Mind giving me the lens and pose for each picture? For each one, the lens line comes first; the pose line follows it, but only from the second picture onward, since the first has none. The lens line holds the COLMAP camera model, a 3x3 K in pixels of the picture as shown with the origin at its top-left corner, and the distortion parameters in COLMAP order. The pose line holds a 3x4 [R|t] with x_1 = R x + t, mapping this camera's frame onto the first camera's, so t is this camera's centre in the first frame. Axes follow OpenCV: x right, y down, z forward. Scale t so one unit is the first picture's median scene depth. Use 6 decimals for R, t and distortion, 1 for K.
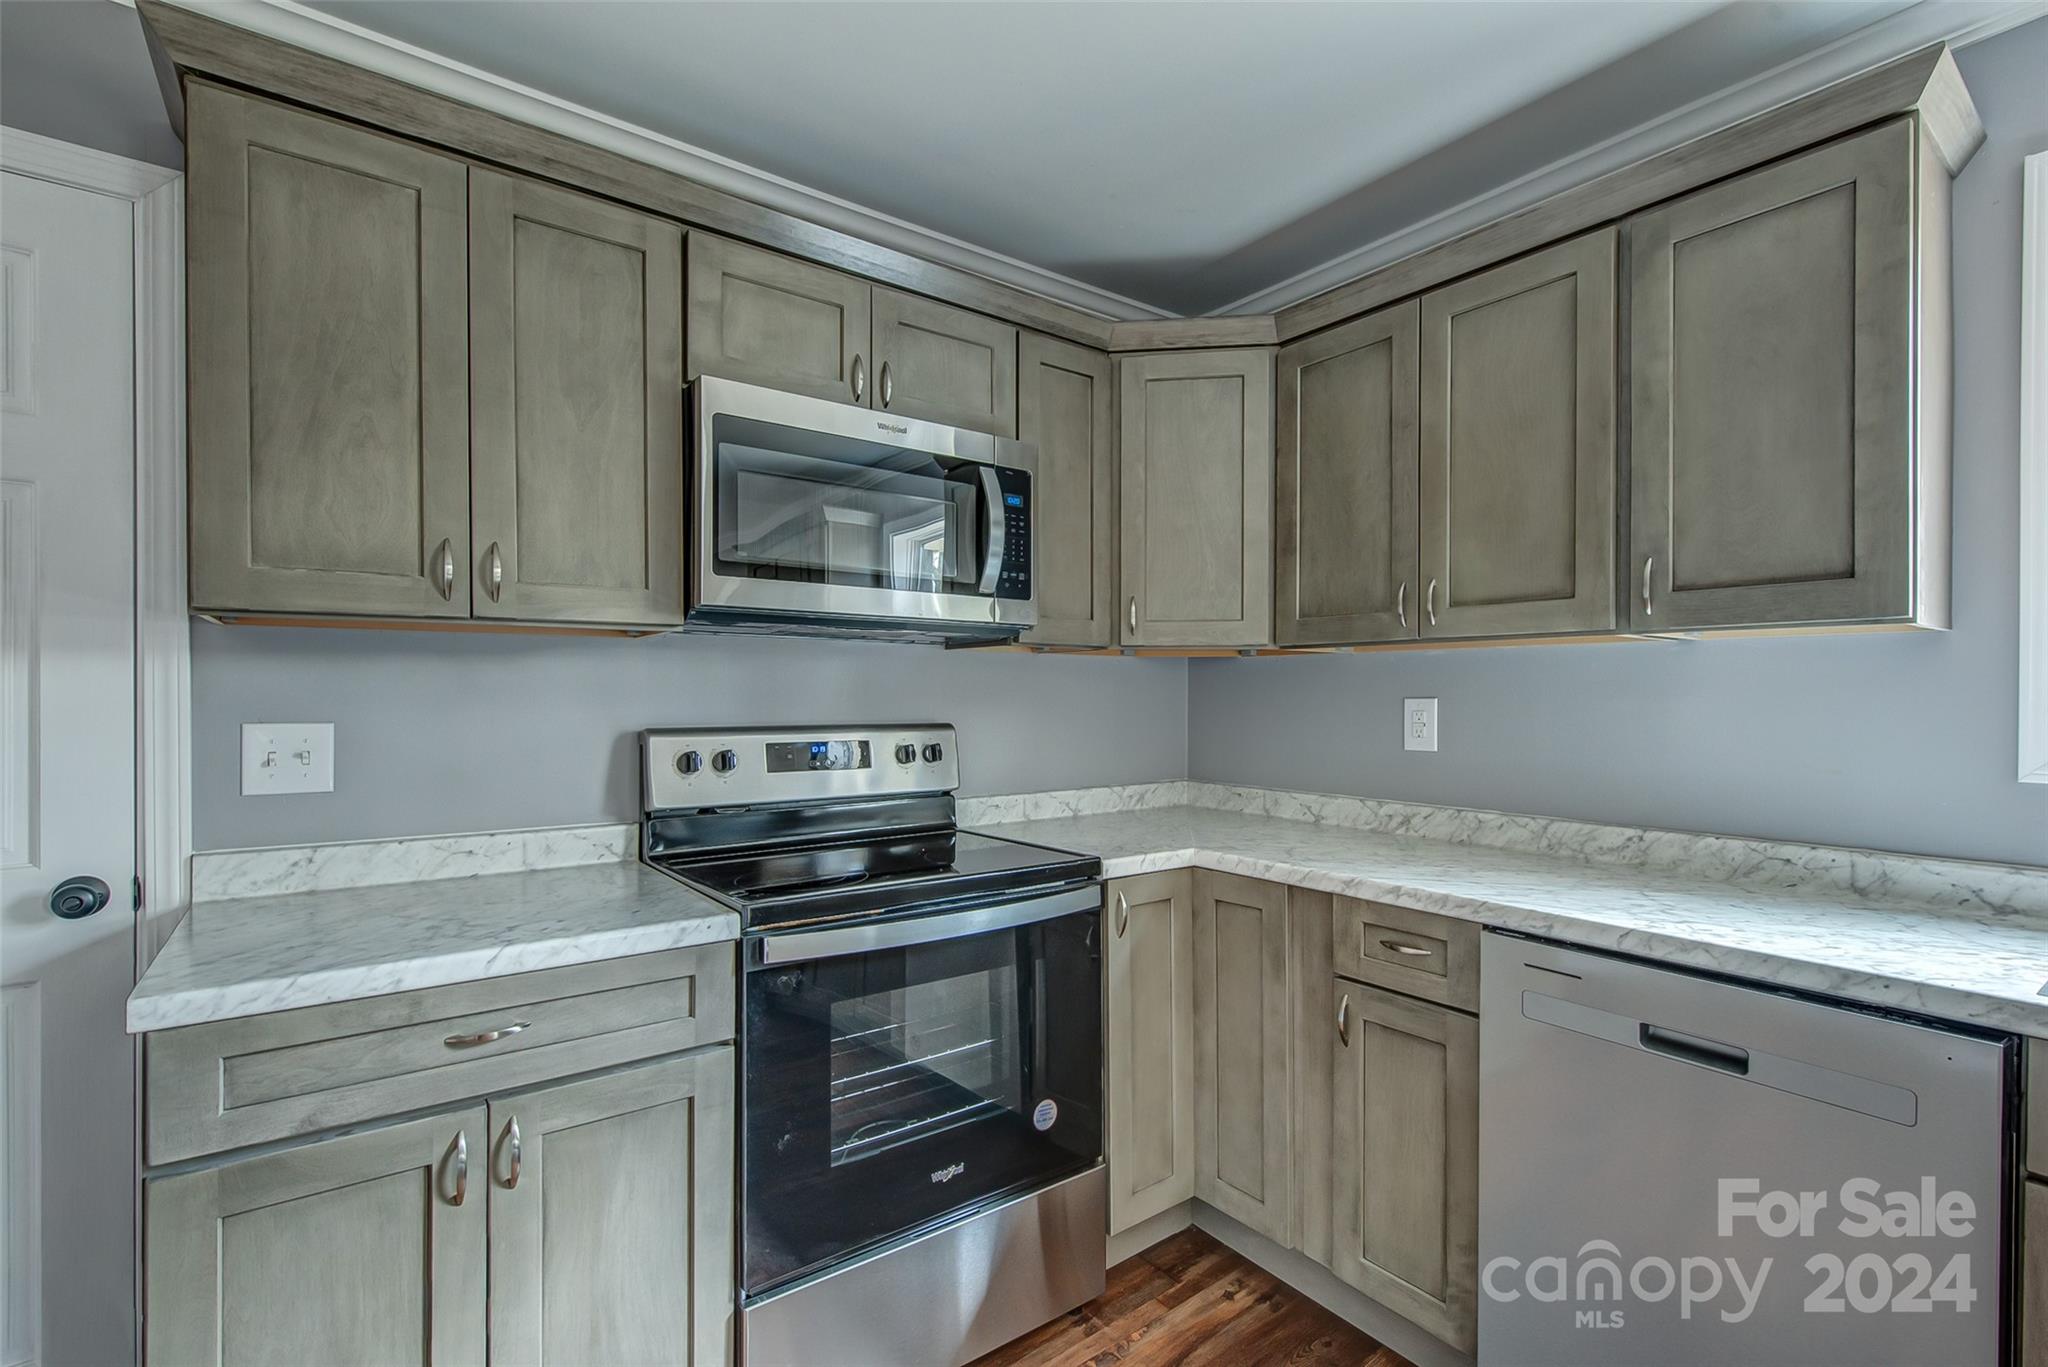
lens RADIAL K [[920.6, 0, 1024.5], [0, 920.6, 700.7], [0, 0, 1]] dist [-0.004668, -0.000142]
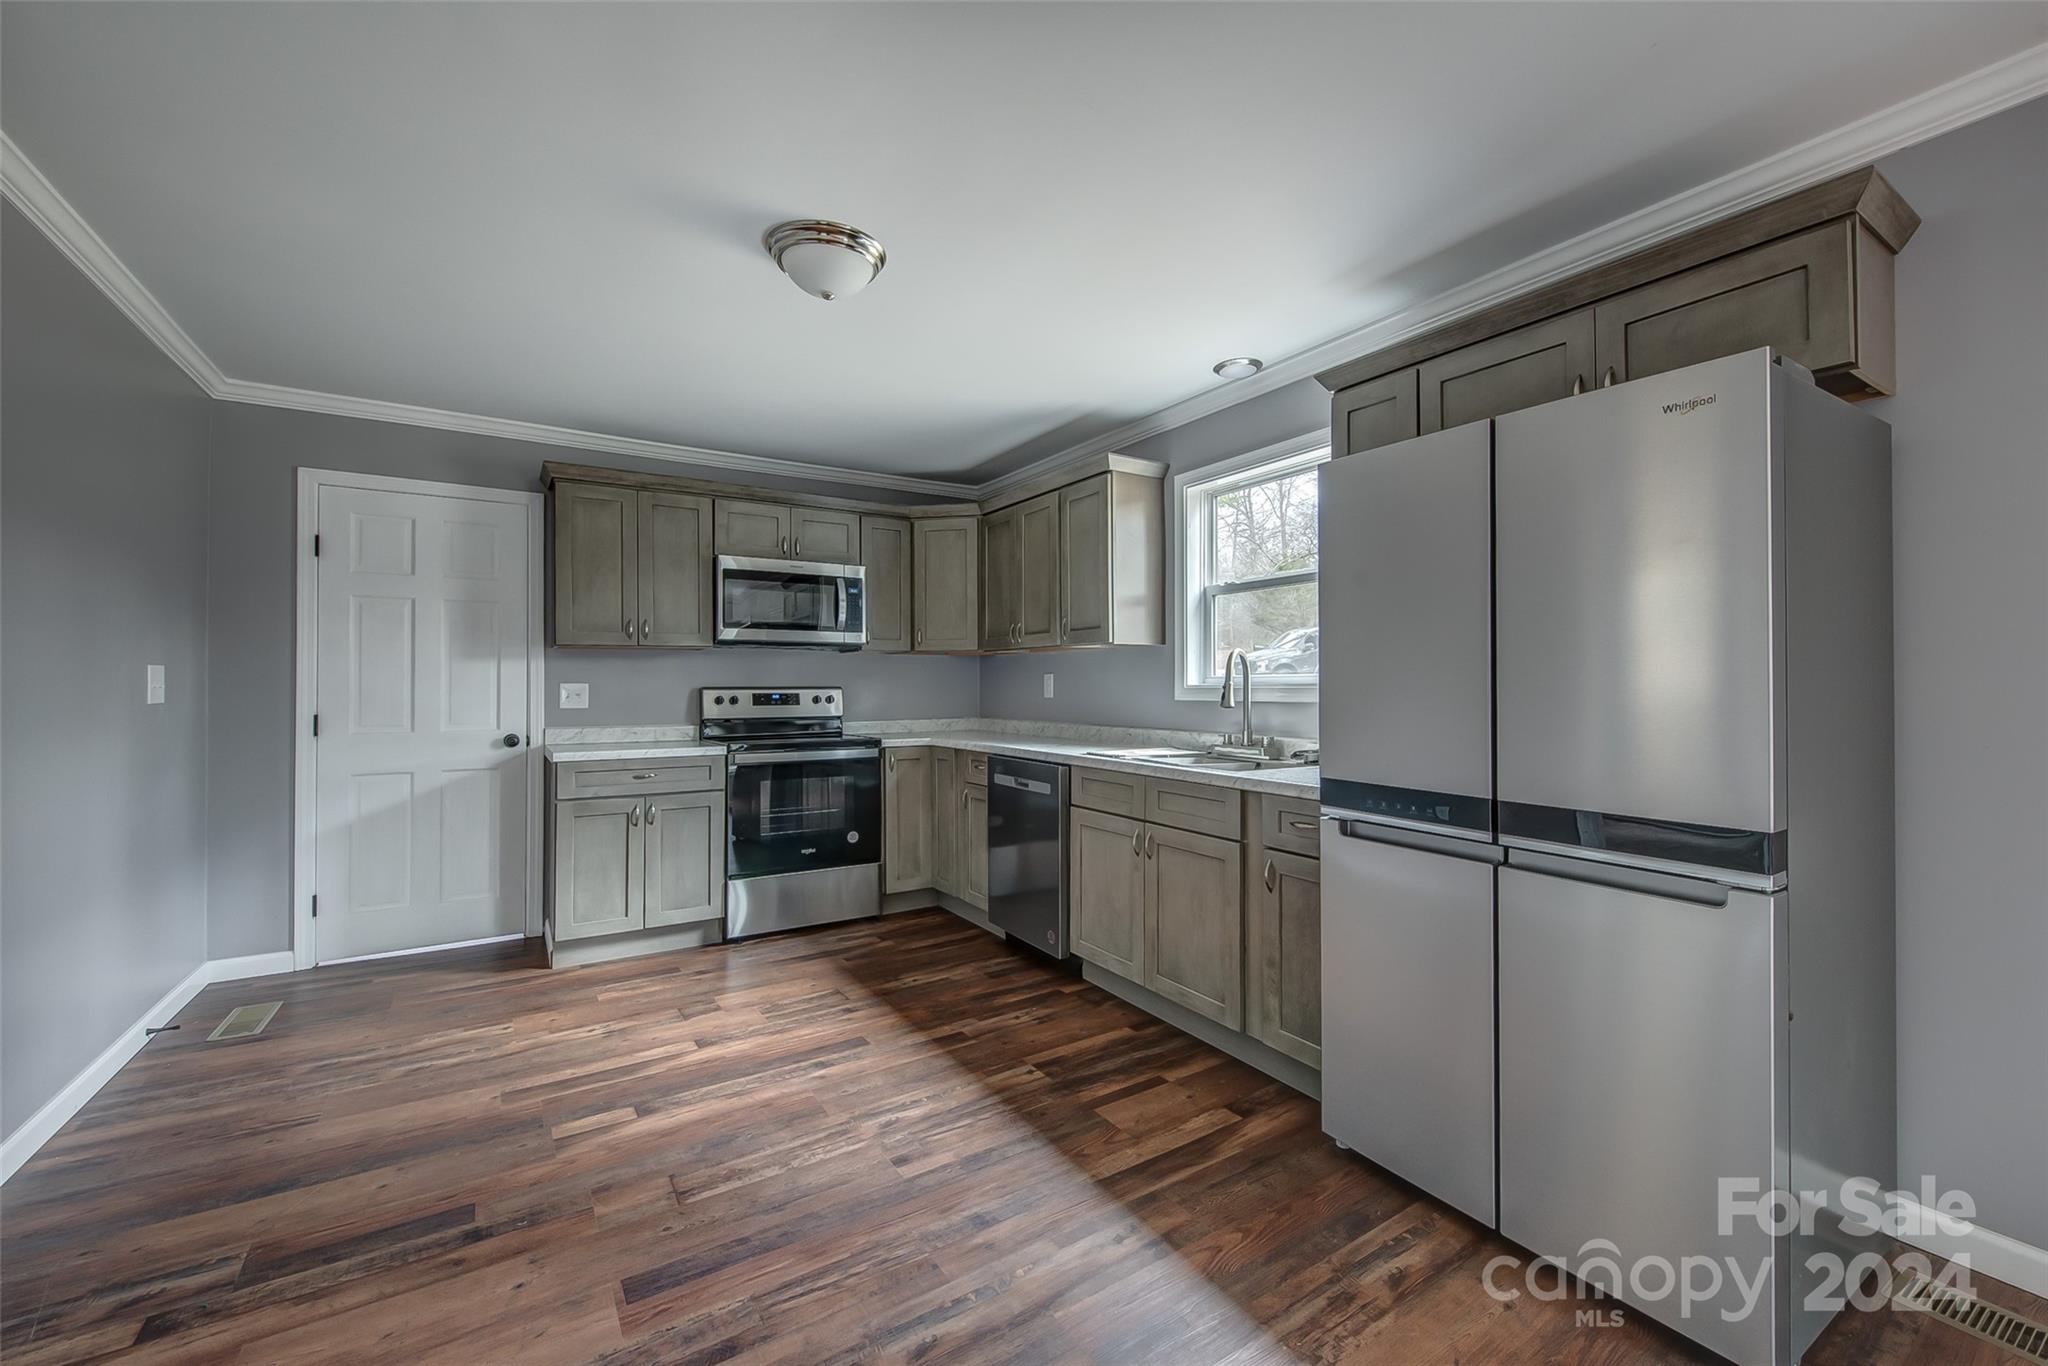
lens RADIAL K [[819.1, 0, 1020.3], [0, 819.1, 677.7], [0, 0, 1]] dist [0.000315, -0.000194]
pose [[0.997195, -0.006160, -0.074599, 0.694721], [0.005048, 0.999874, -0.015083, 0.048870], [0.074682, 0.014664, 0.997100, -1.302335]]
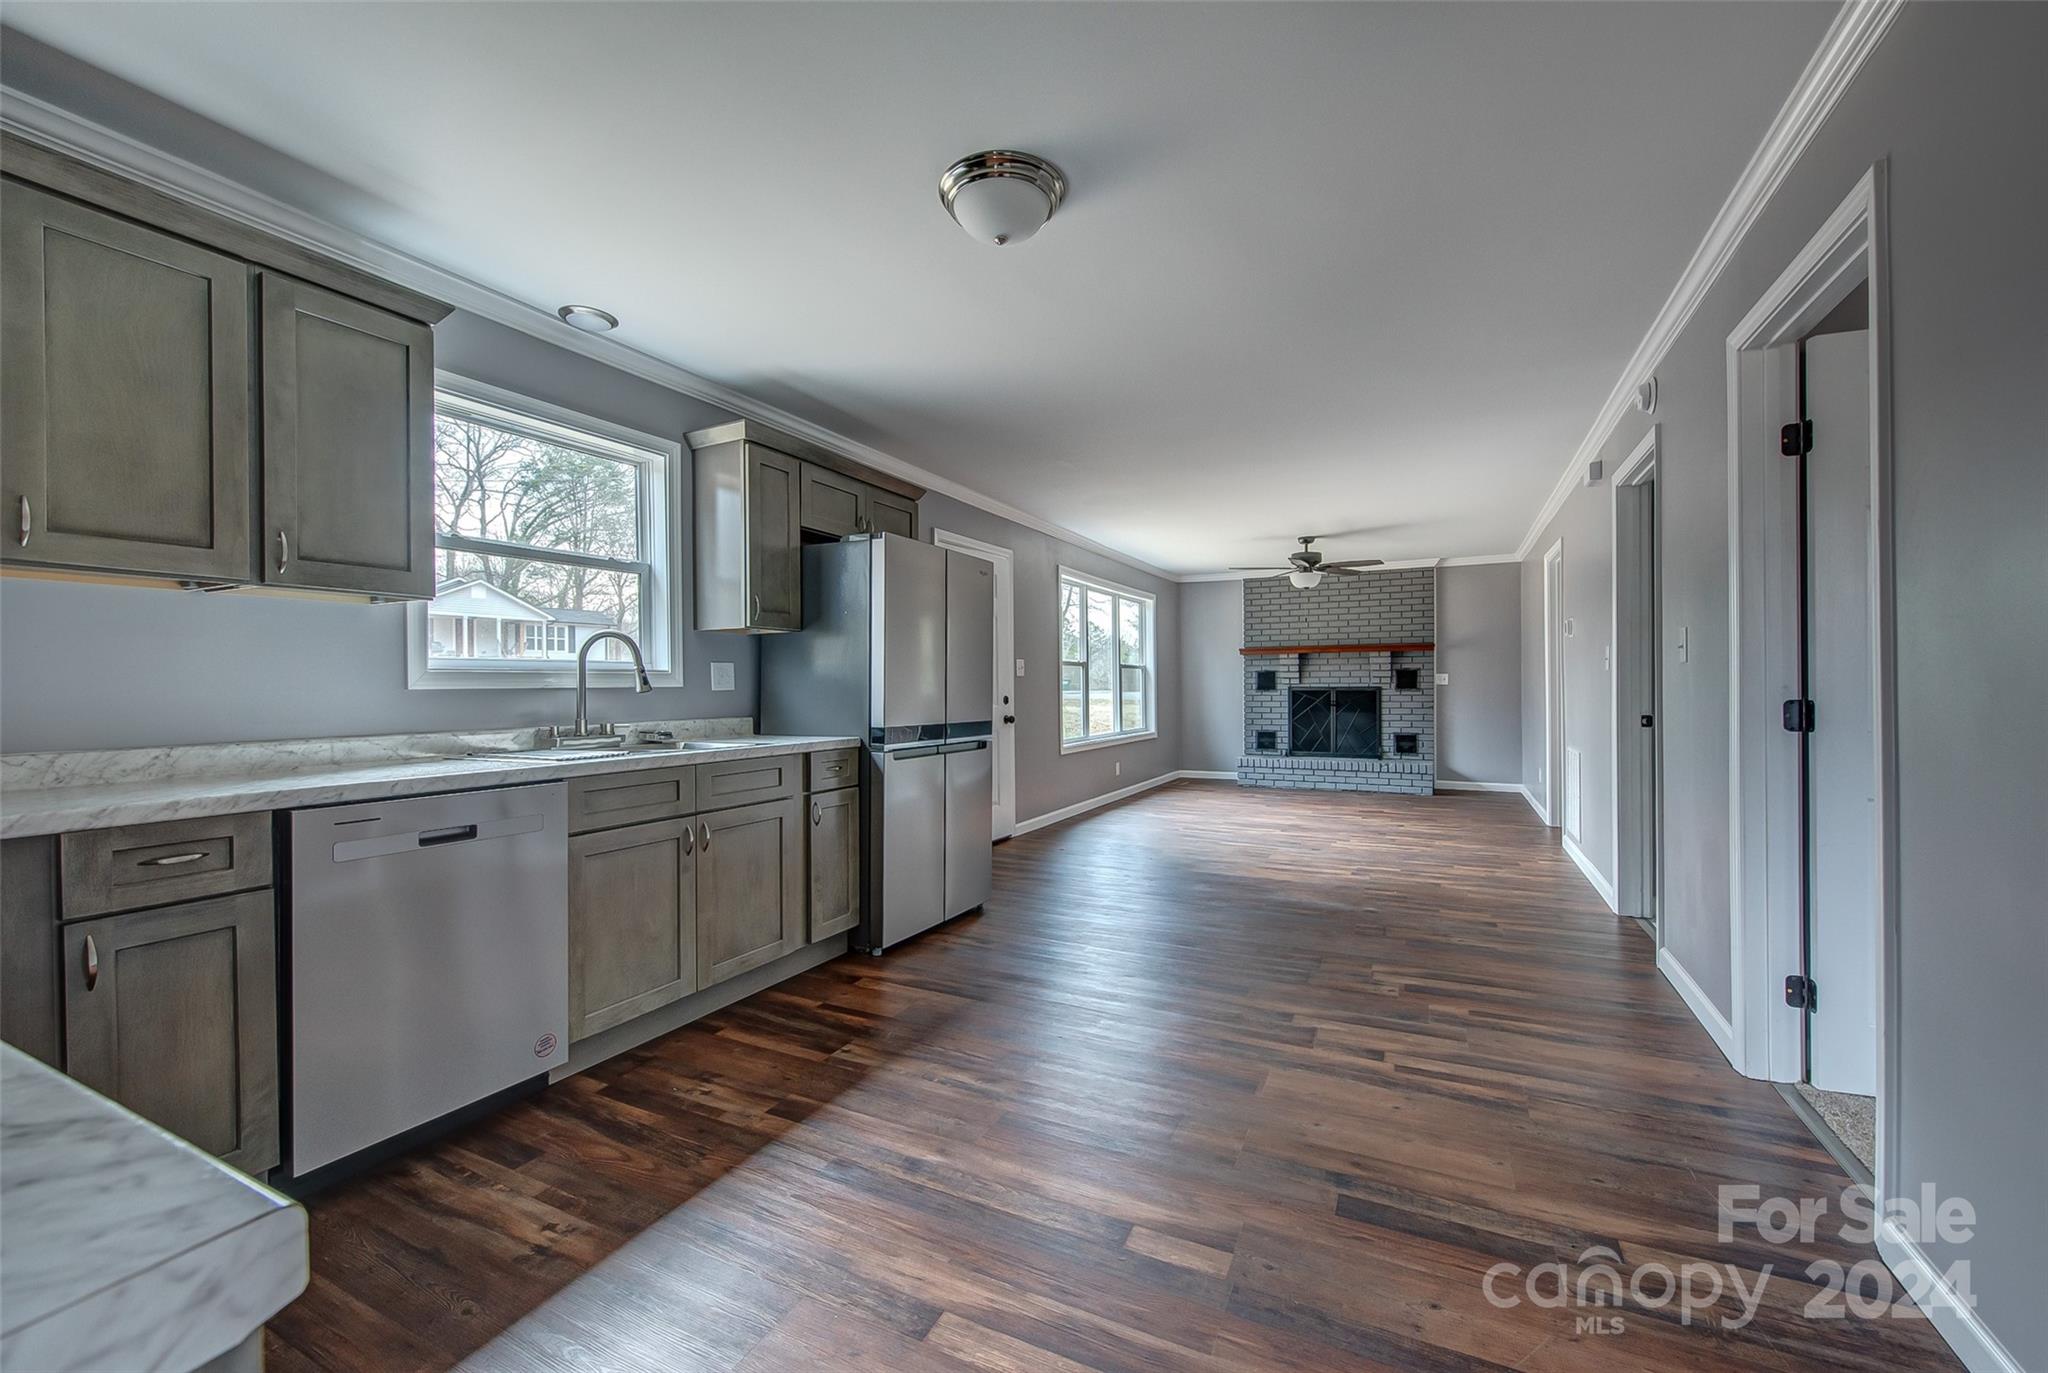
lens RADIAL K [[813.9, 0, 1024.0], [0, 813.9, 686.5], [0, 0, 1]] dist [0.002598, -0.002372]
pose [[-0.447770, -0.002691, 0.894145, -0.849148], [0.011492, 0.999896, 0.008764, 0.072327], [-0.894075, 0.014200, -0.447692, 0.537855]]
